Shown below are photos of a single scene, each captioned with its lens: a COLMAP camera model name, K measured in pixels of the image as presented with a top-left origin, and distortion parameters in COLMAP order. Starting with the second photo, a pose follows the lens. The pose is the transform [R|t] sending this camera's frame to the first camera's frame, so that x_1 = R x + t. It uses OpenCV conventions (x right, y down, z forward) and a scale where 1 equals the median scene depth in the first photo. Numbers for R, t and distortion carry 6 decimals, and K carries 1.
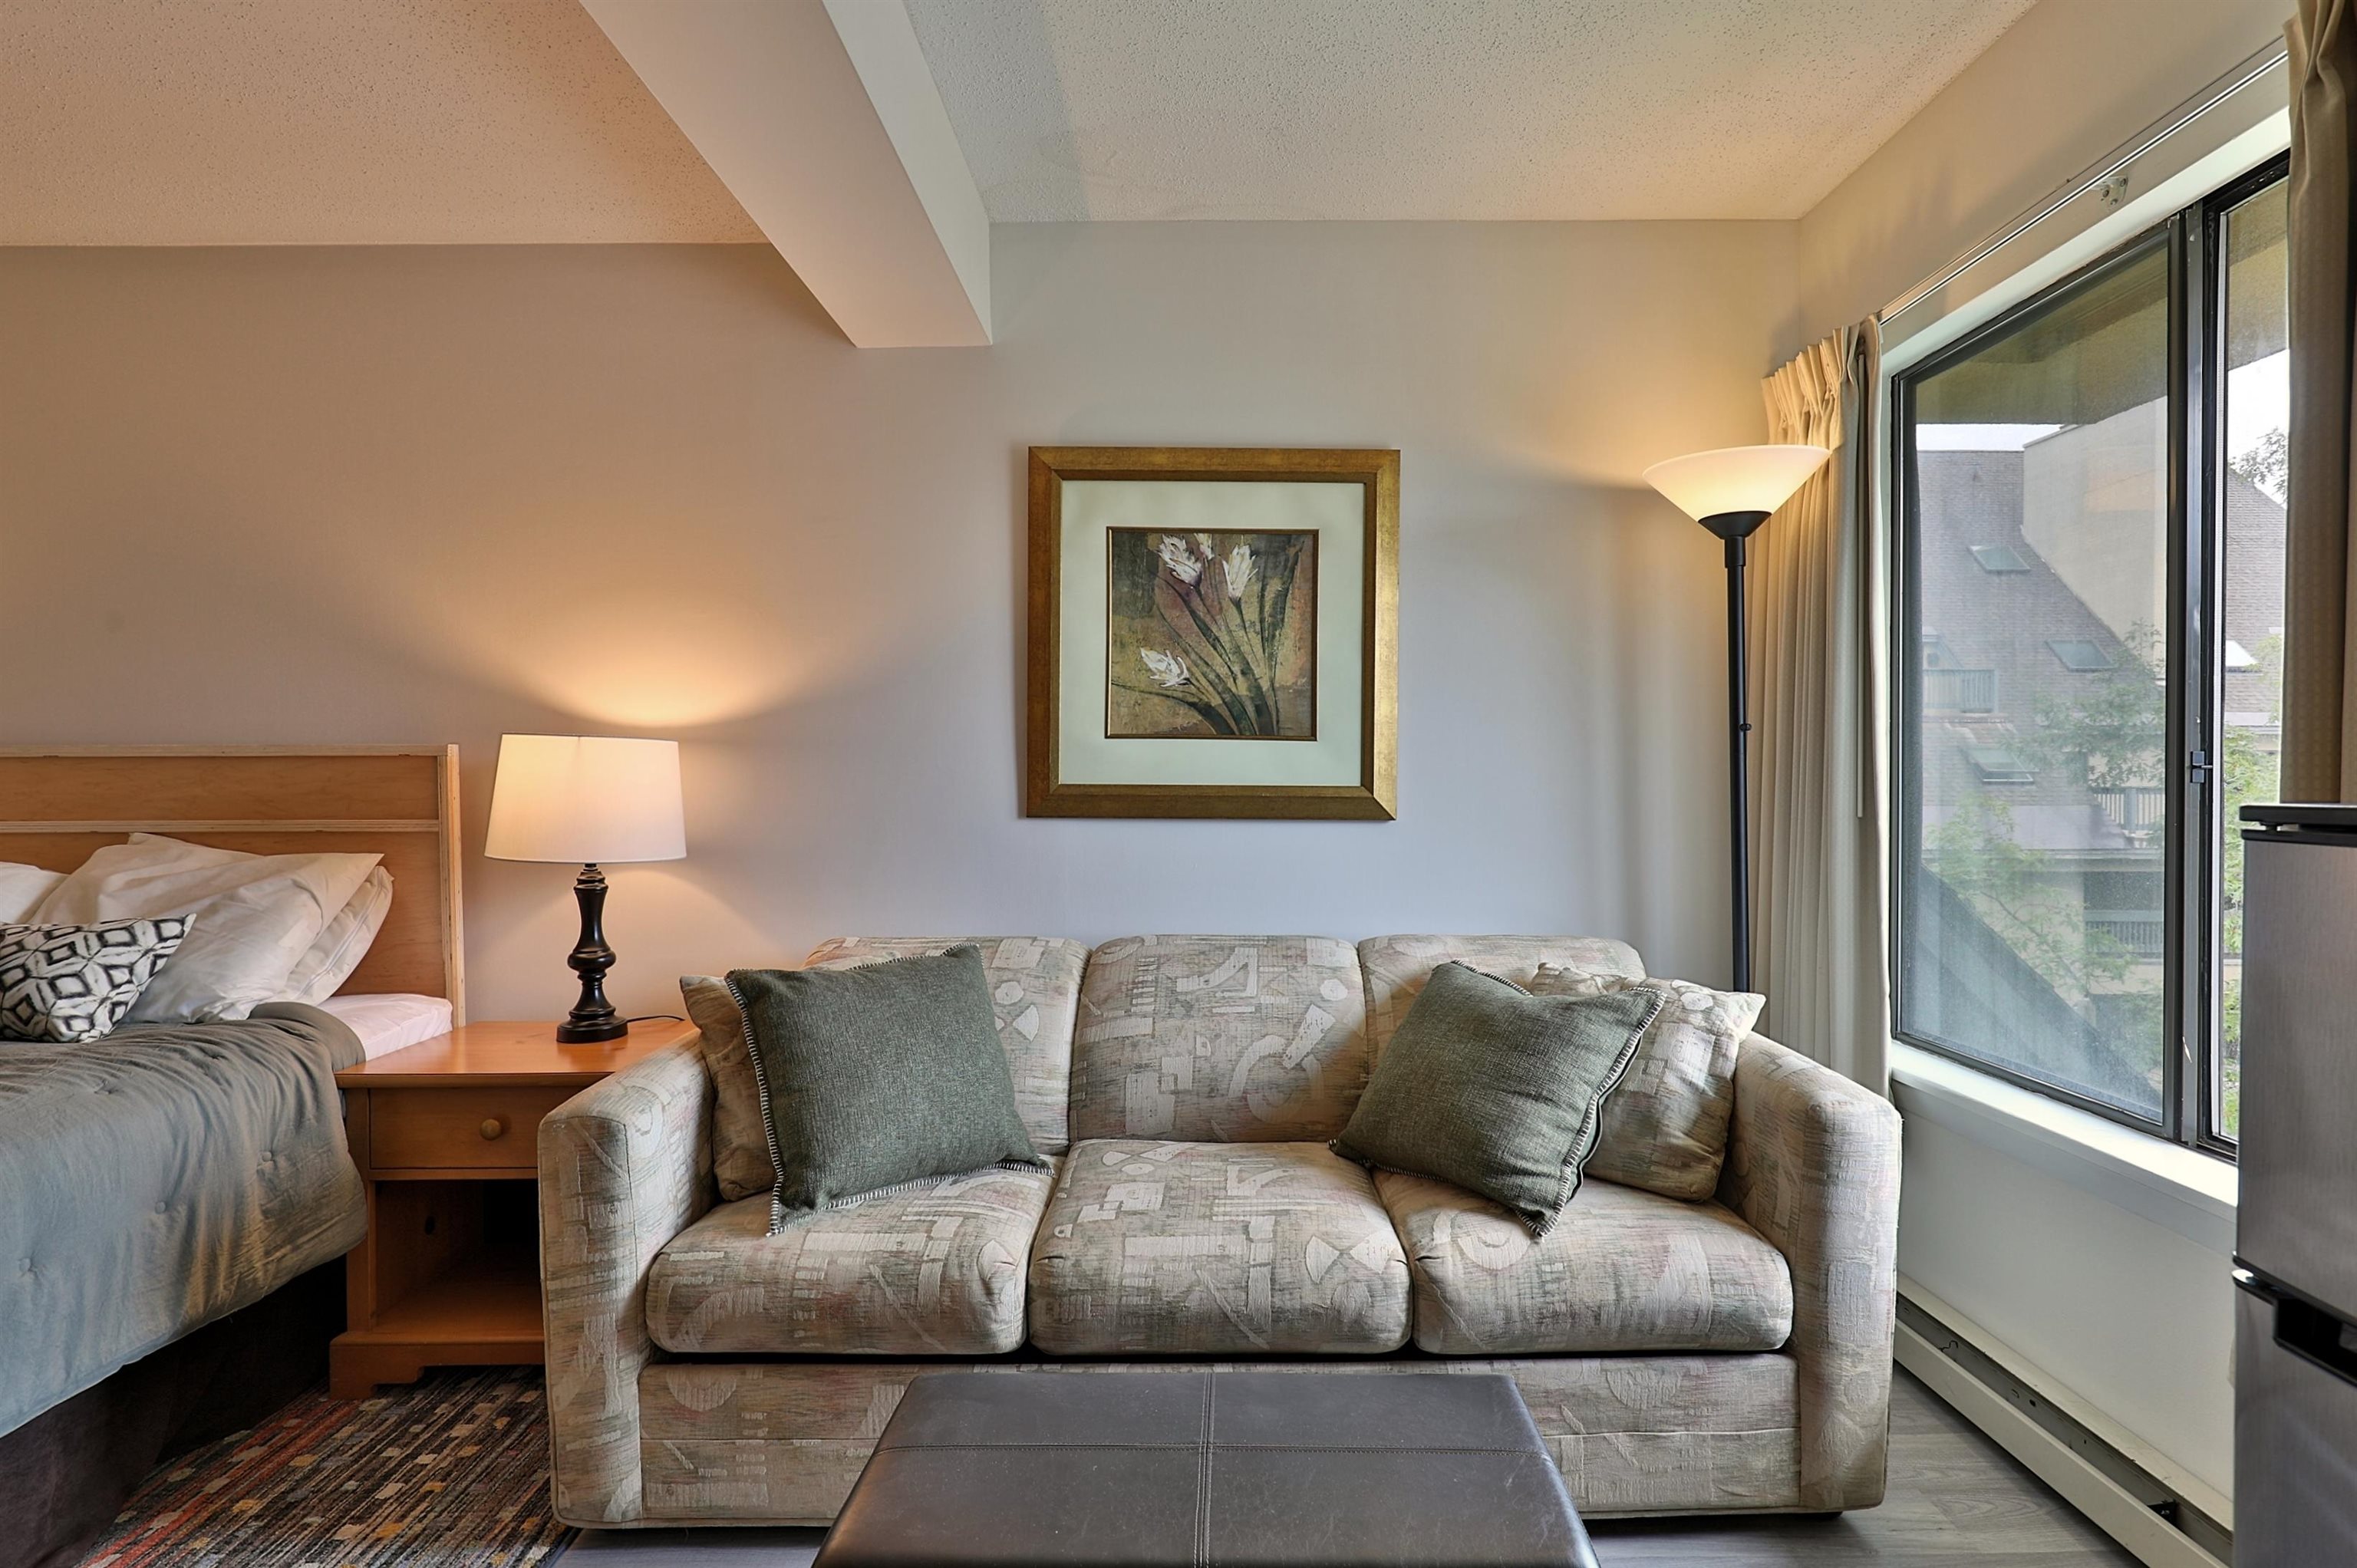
lens RADIAL K [[1133.3, 0, 1154.7], [0, 1133.3, 781.6], [0, 0, 1]] dist [0.002242, -0.002647]
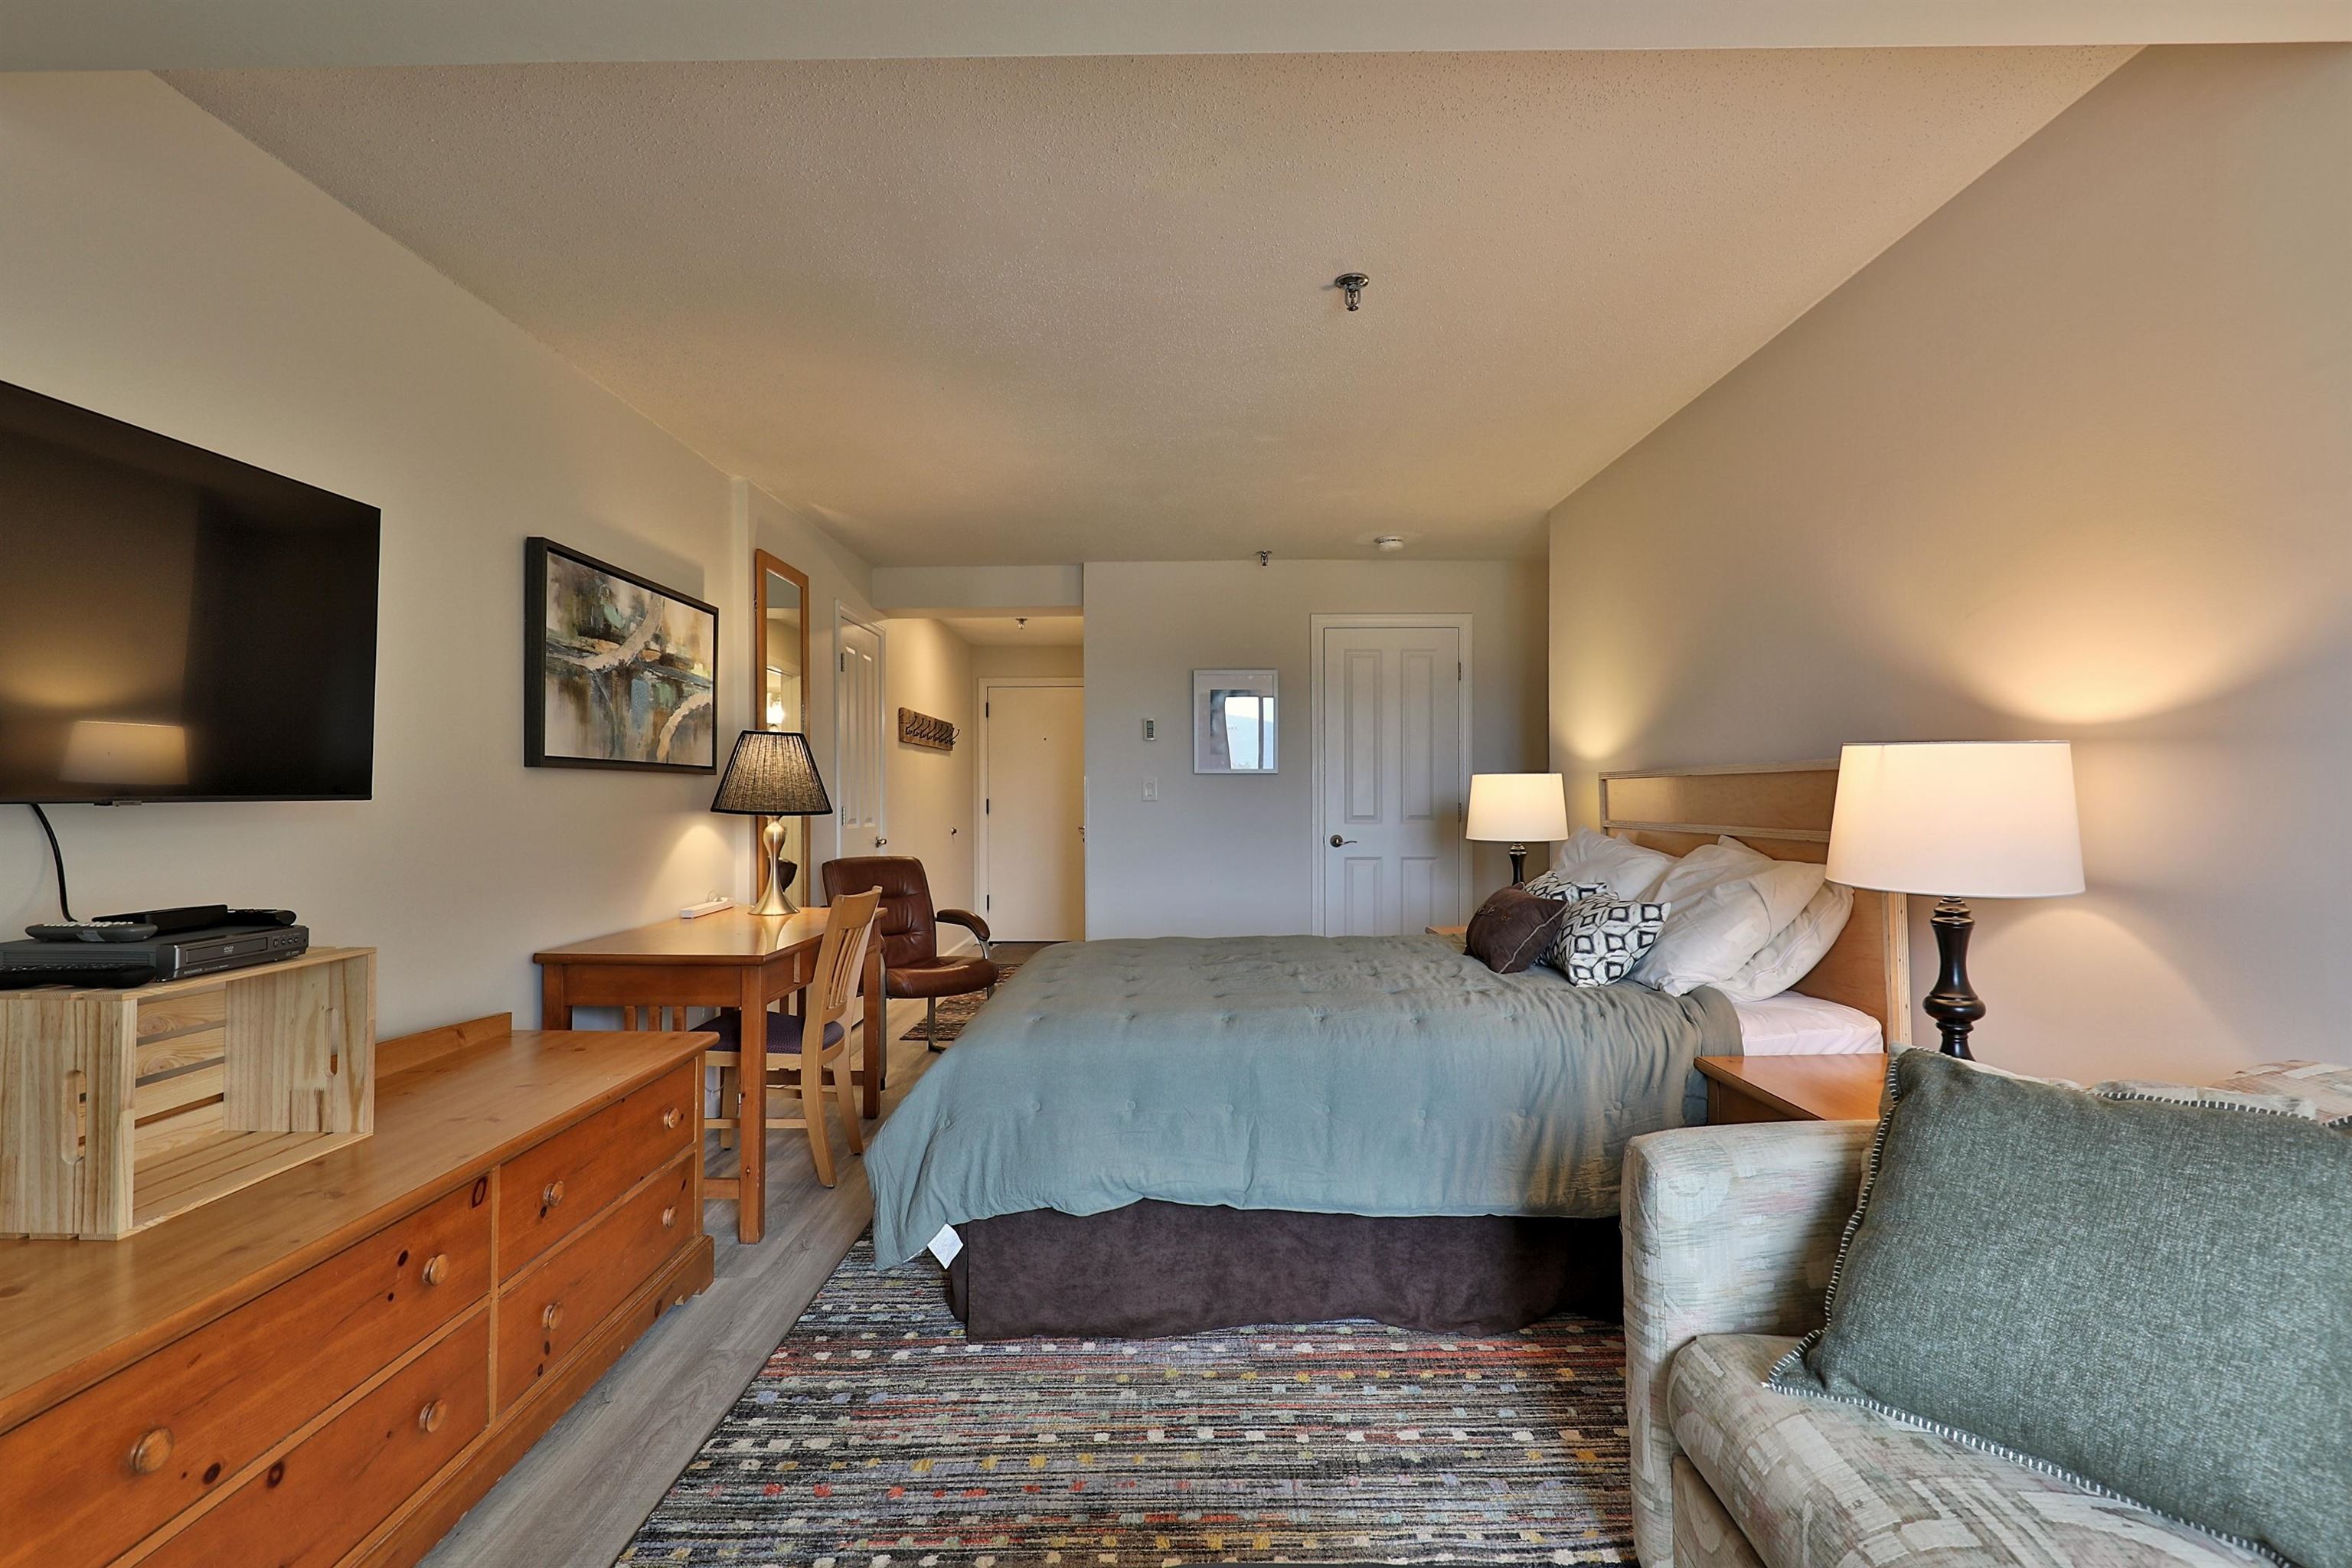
lens RADIAL K [[1131.0, 0, 1180.4], [0, 1131.0, 799.4], [0, 0, 1]] dist [0.002242, -0.002647]
pose [[0.002267, 0.005897, -0.999980, 0.378278], [-0.000160, 0.999983, 0.005897, -0.002150], [0.999997, 0.000147, 0.002268, 0.474892]]
